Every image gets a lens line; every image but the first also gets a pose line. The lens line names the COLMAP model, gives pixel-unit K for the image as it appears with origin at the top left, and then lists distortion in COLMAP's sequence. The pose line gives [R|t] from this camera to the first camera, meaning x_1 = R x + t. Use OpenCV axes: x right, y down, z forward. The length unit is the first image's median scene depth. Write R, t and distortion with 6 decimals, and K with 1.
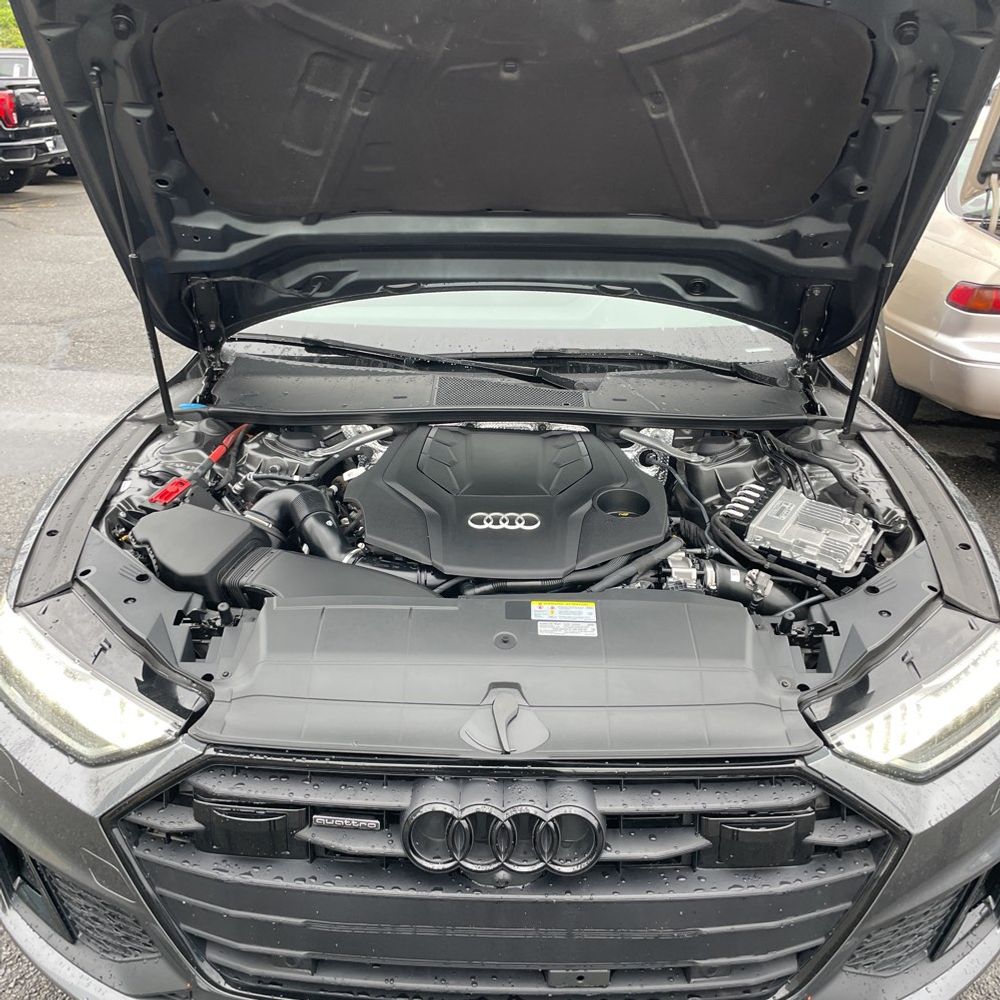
lens RADIAL K [[911.1, 0, 483.6], [0, 911.1, 490.5], [0, 0, 1]] dist [0.064865, -0.091473]
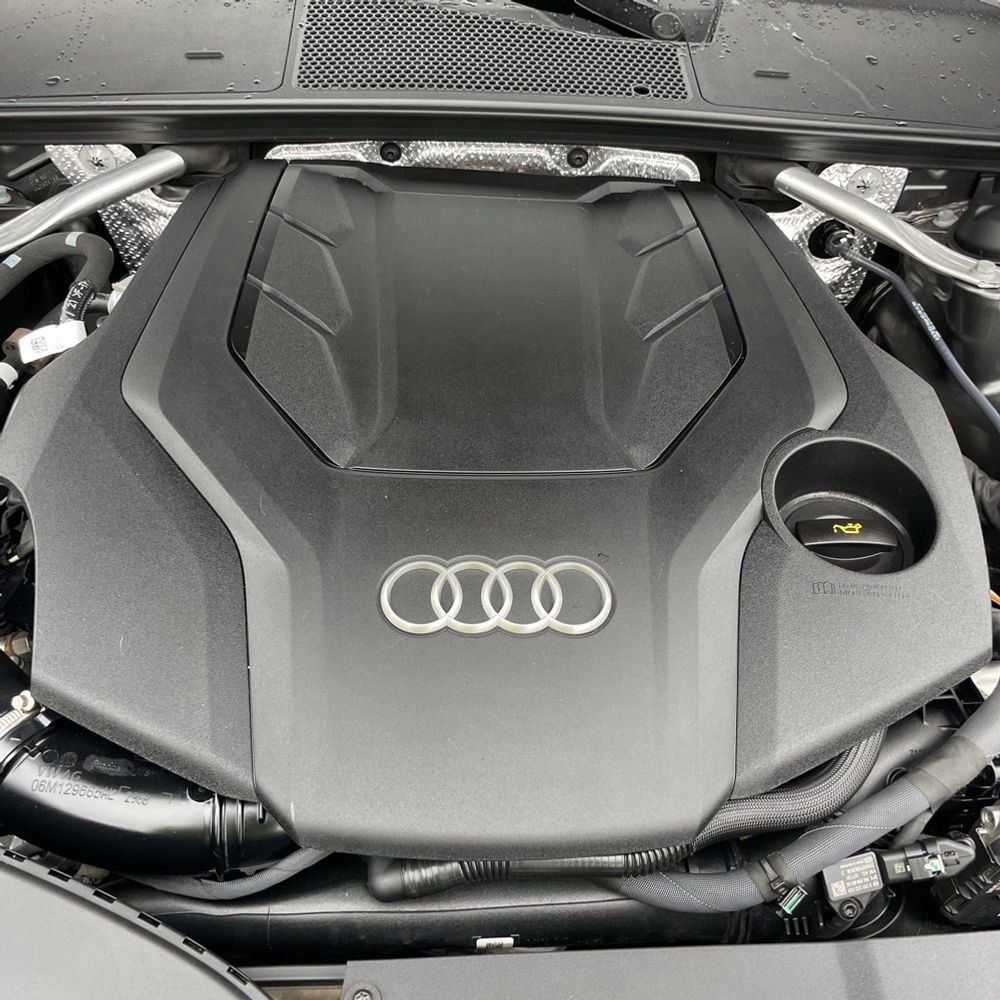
lens RADIAL K [[911.1, 0, 483.6], [0, 911.1, 490.5], [0, 0, 1]] dist [0.064865, -0.091473]
pose [[0.998377, -0.009309, 0.056180, 0.000698], [-0.015223, 0.907017, 0.420818, -0.105290], [-0.054874, -0.420991, 0.905404, 0.590705]]
